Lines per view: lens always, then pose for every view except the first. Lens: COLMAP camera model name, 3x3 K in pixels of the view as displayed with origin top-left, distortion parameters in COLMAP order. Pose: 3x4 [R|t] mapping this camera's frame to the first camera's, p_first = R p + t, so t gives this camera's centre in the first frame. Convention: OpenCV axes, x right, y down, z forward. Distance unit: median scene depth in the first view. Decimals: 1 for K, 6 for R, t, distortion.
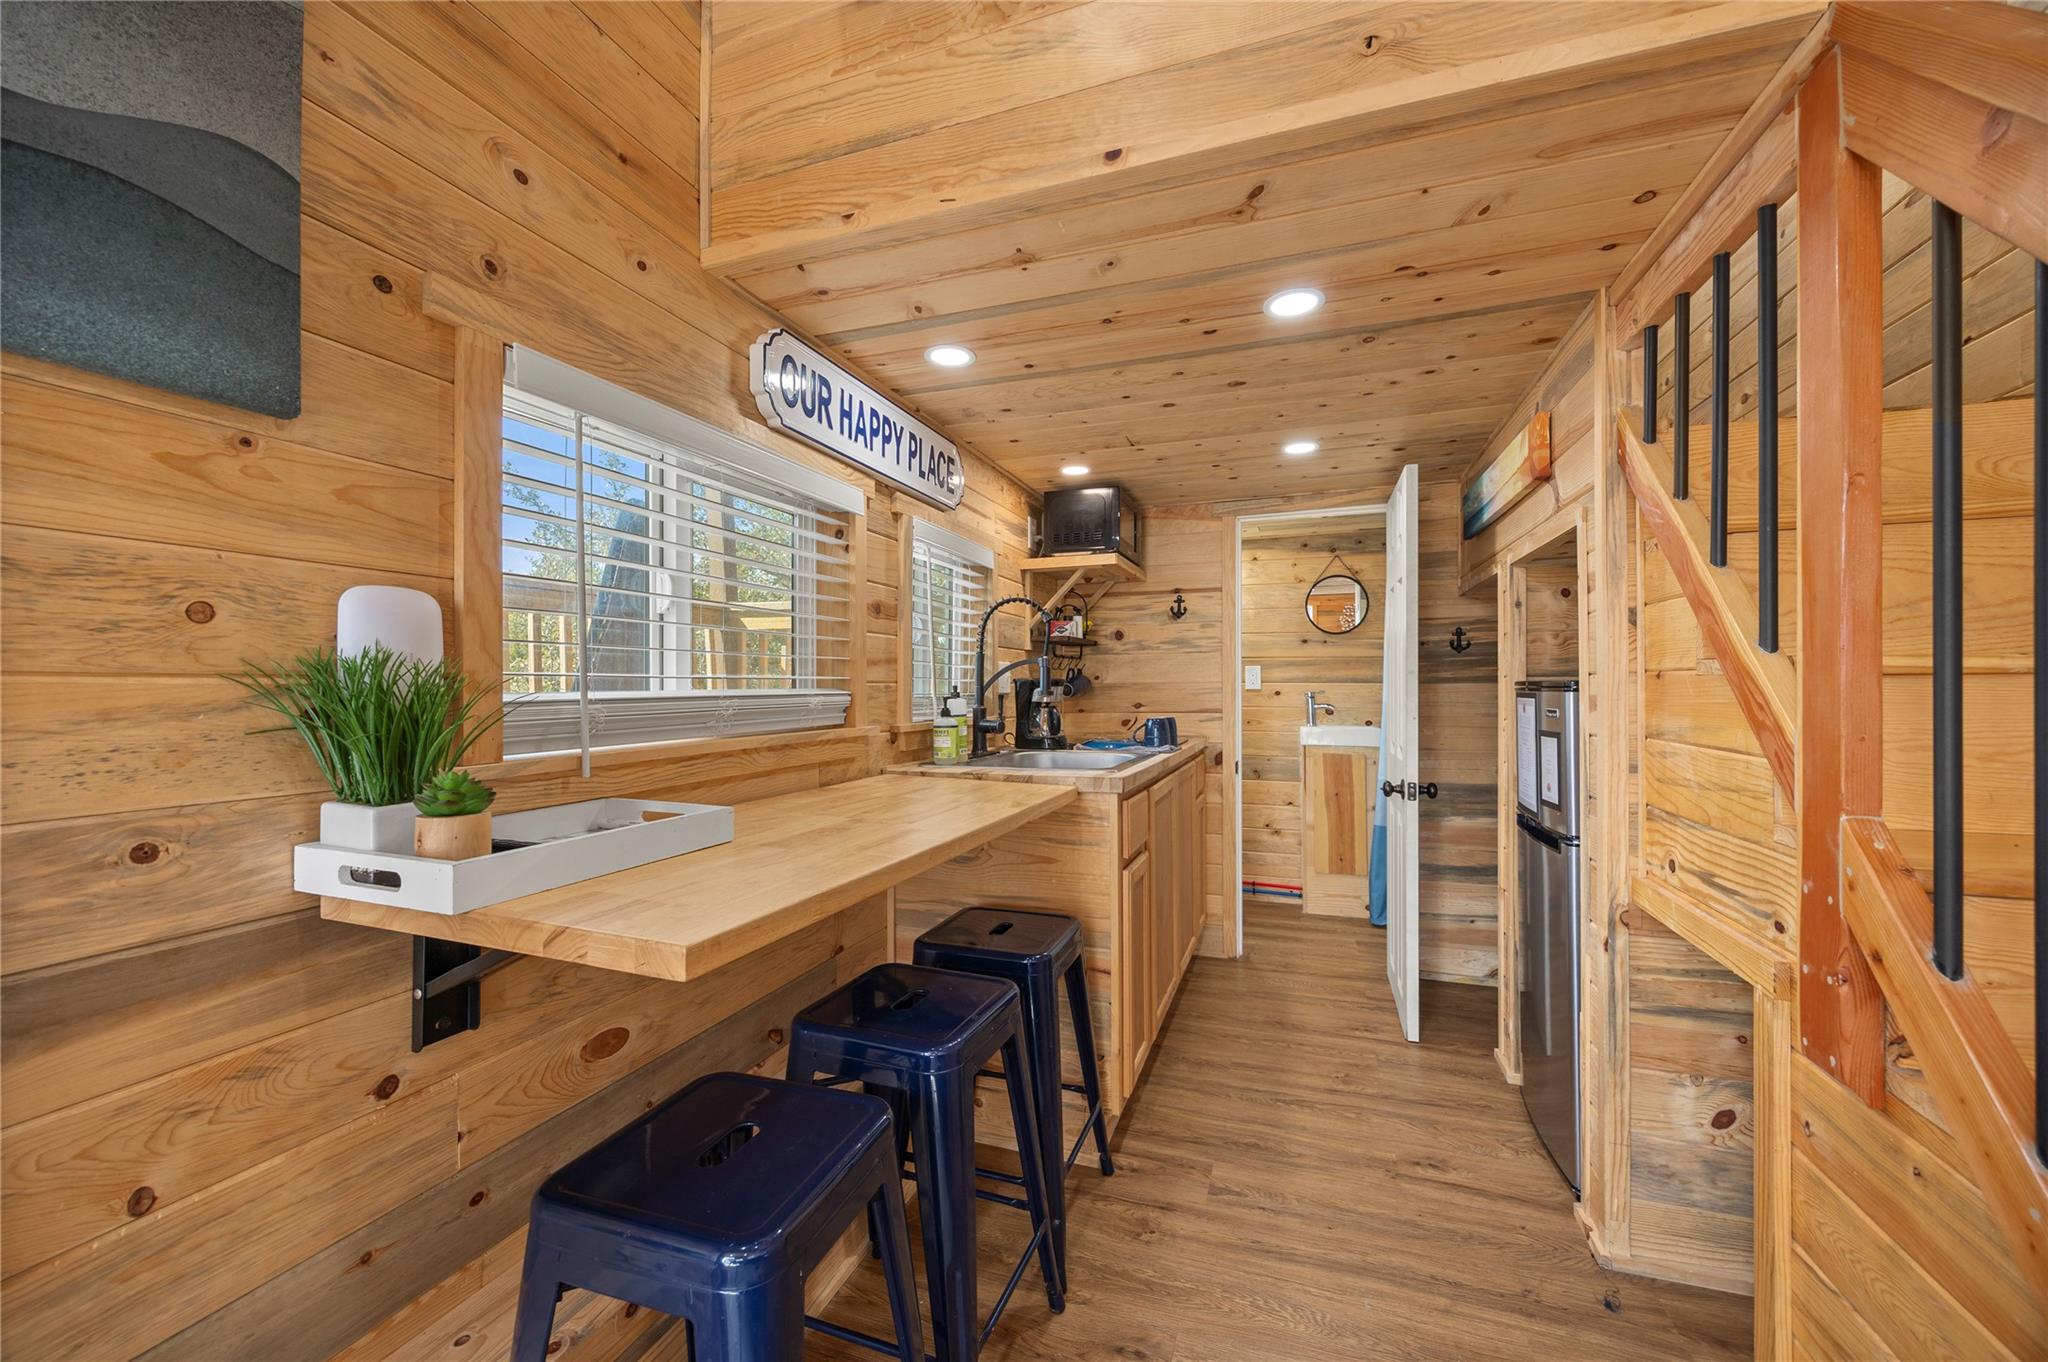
lens RADIAL K [[784.9, 0, 1025.9], [0, 784.9, 682.2], [0, 0, 1]] dist [-0.001541, 0.000140]
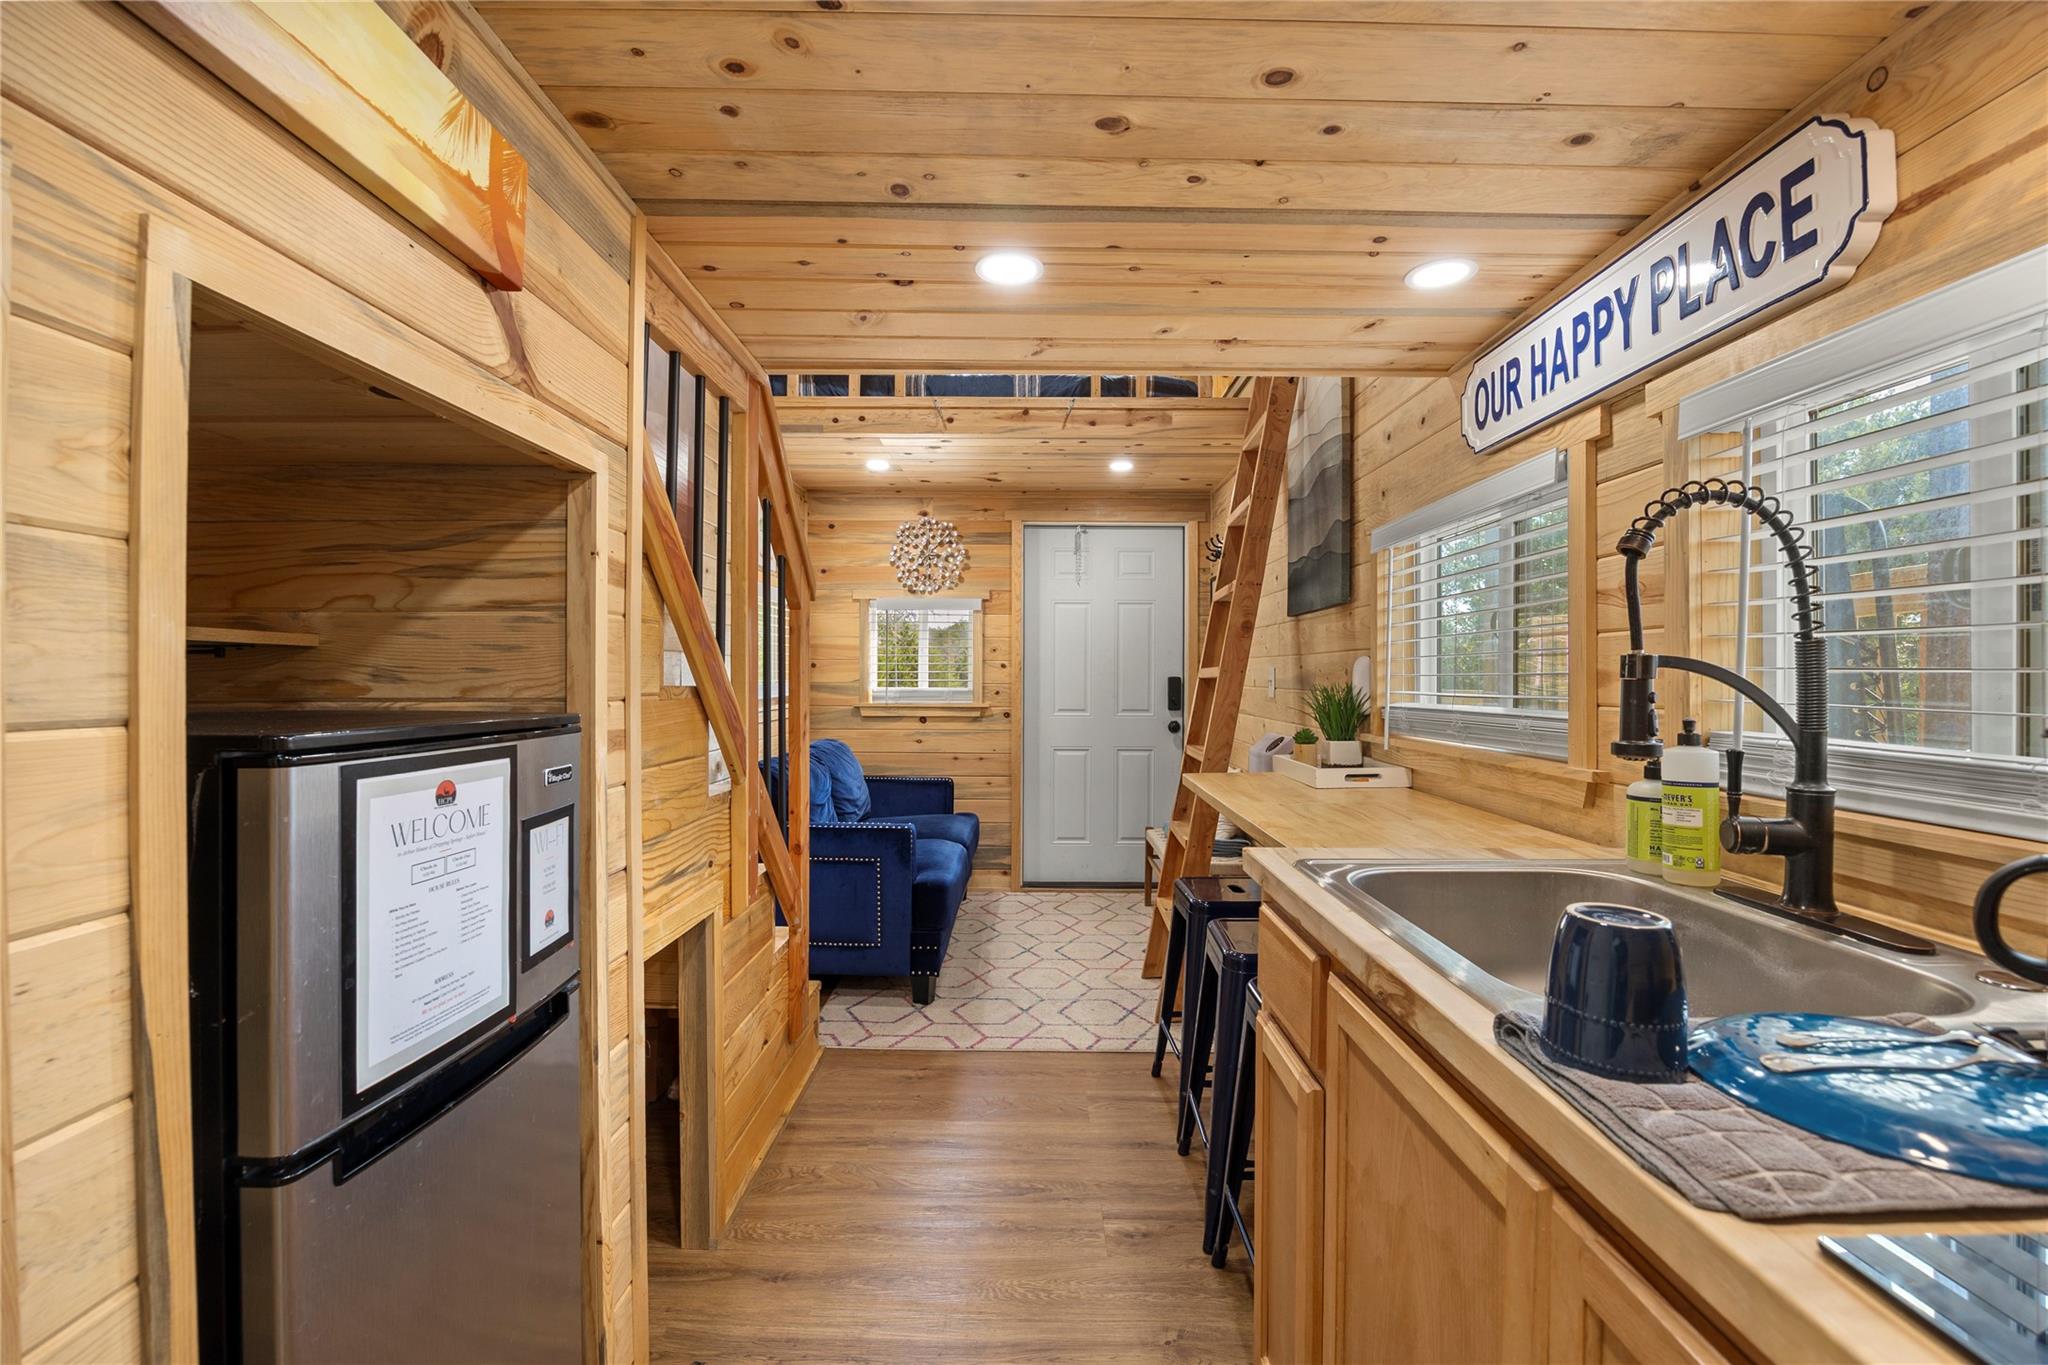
lens RADIAL K [[941.8, 0, 1032.9], [0, 941.8, 679.2], [0, 0, 1]] dist [-0.000009, 0.000000]
pose [[-0.944338, 0.004941, -0.328939, 0.559729], [0.002055, 0.999956, 0.009119, -0.034013], [0.328969, 0.007935, -0.944307, 1.687669]]
